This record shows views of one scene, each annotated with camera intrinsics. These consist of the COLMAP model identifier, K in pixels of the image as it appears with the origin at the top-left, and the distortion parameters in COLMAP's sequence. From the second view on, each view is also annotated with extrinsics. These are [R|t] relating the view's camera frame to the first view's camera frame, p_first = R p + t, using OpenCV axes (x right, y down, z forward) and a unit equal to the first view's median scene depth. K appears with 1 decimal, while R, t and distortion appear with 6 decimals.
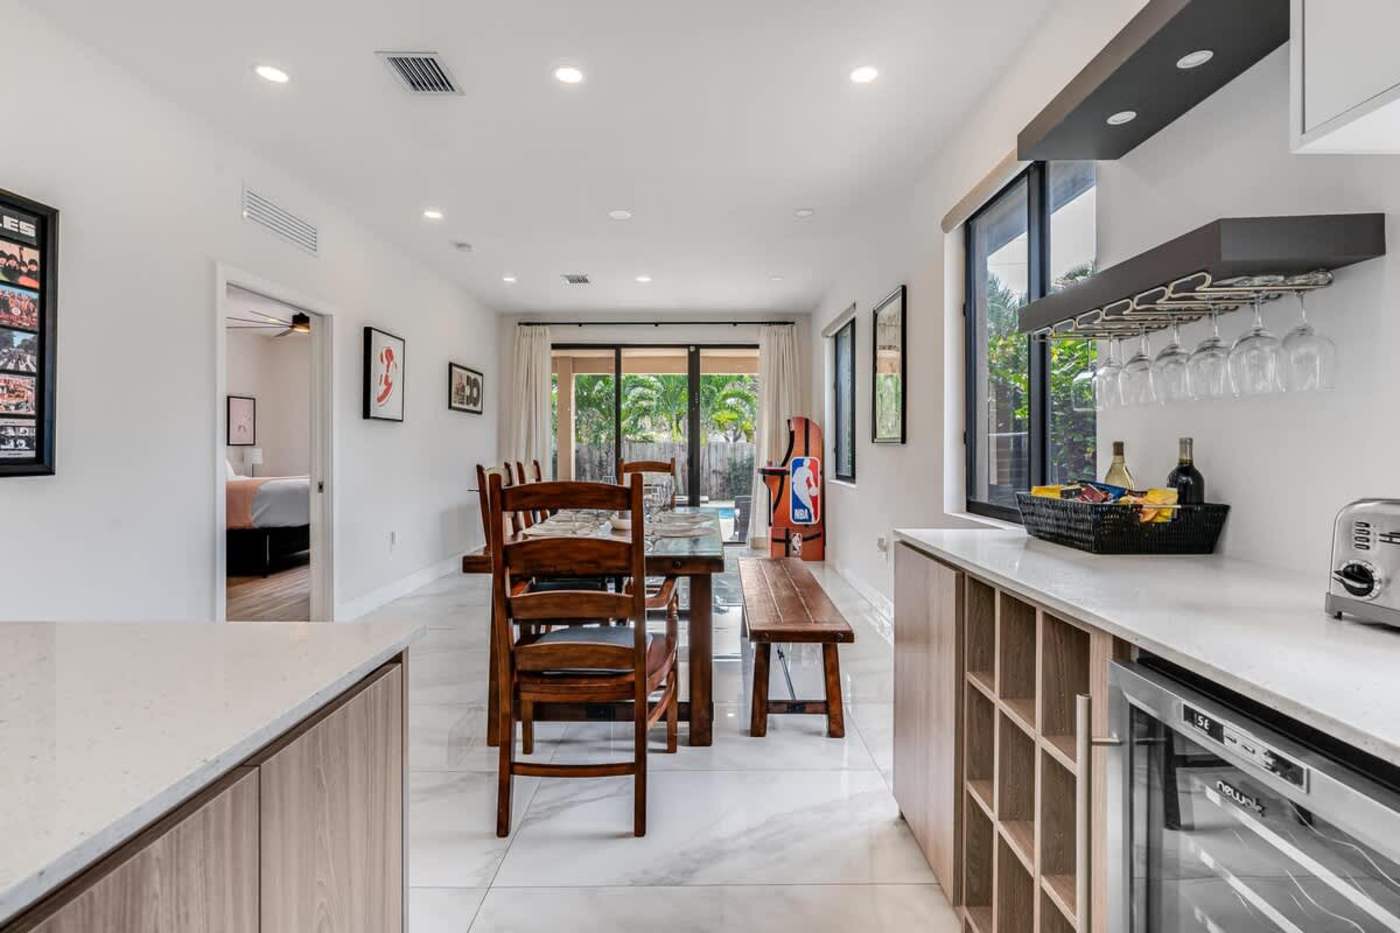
lens RADIAL K [[635.6, 0, 692.0], [0, 635.6, 449.5], [0, 0, 1]] dist [0.013368, 0.000380]
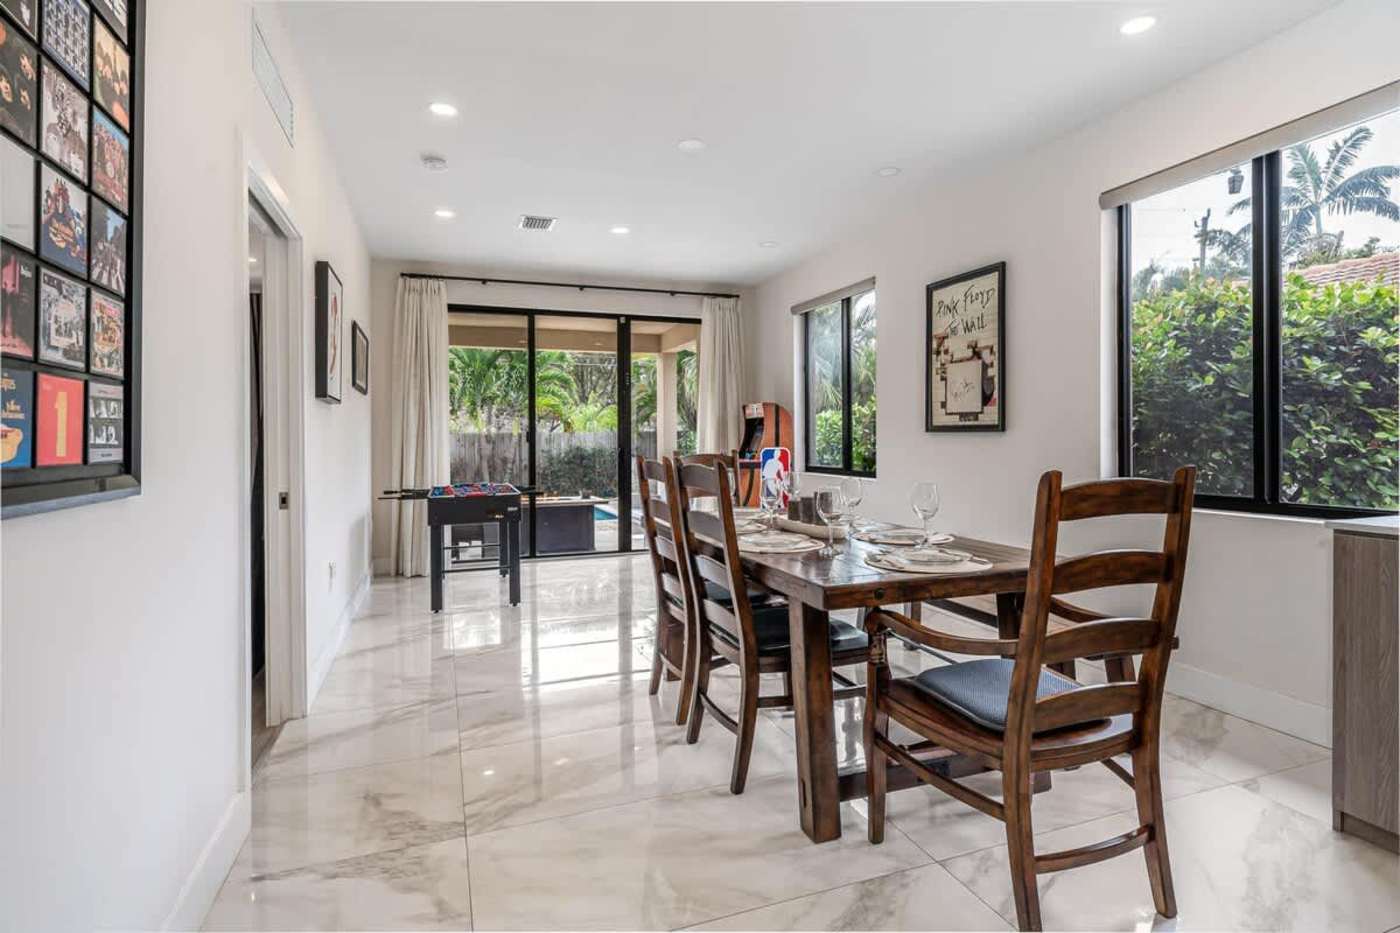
lens RADIAL K [[707.6, 0, 697.5], [0, 707.6, 440.9], [0, 0, 1]] dist [0.000557, -0.000127]
pose [[0.932860, -0.011418, 0.360058, -0.278513], [0.011333, 0.999933, 0.002346, -0.000719], [-0.360060, 0.001892, 0.932927, 0.111718]]
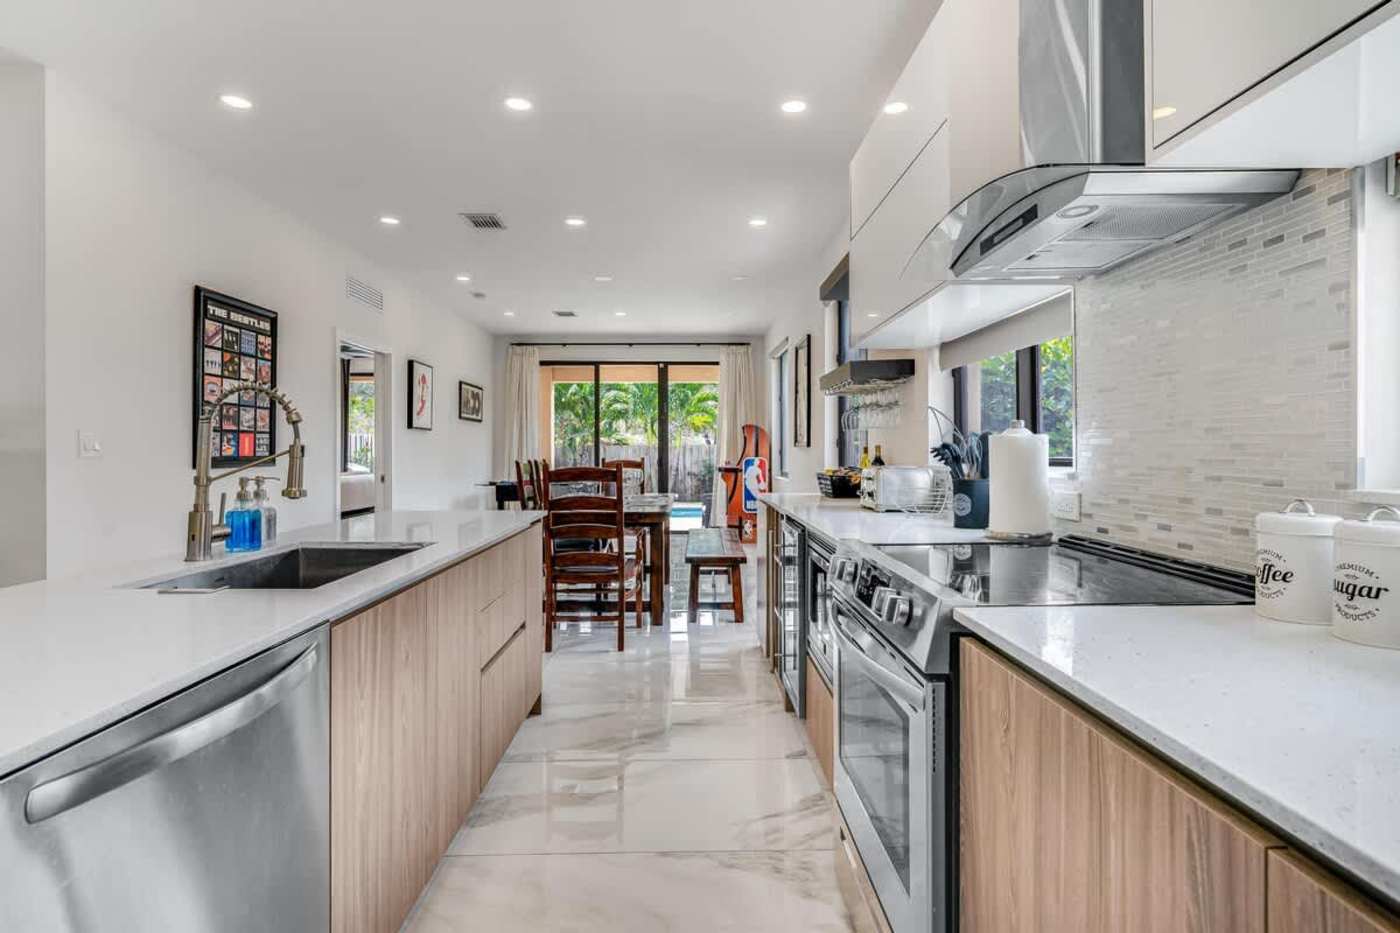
lens RADIAL K [[700.5, 0, 699.3], [0, 700.5, 450.6], [0, 0, 1]] dist [-0.002153, -0.000238]
pose [[0.999218, -0.004745, 0.039258, 0.020501], [0.004865, 0.999984, -0.002944, 0.002216], [-0.039243, 0.003133, 0.999225, -0.319892]]
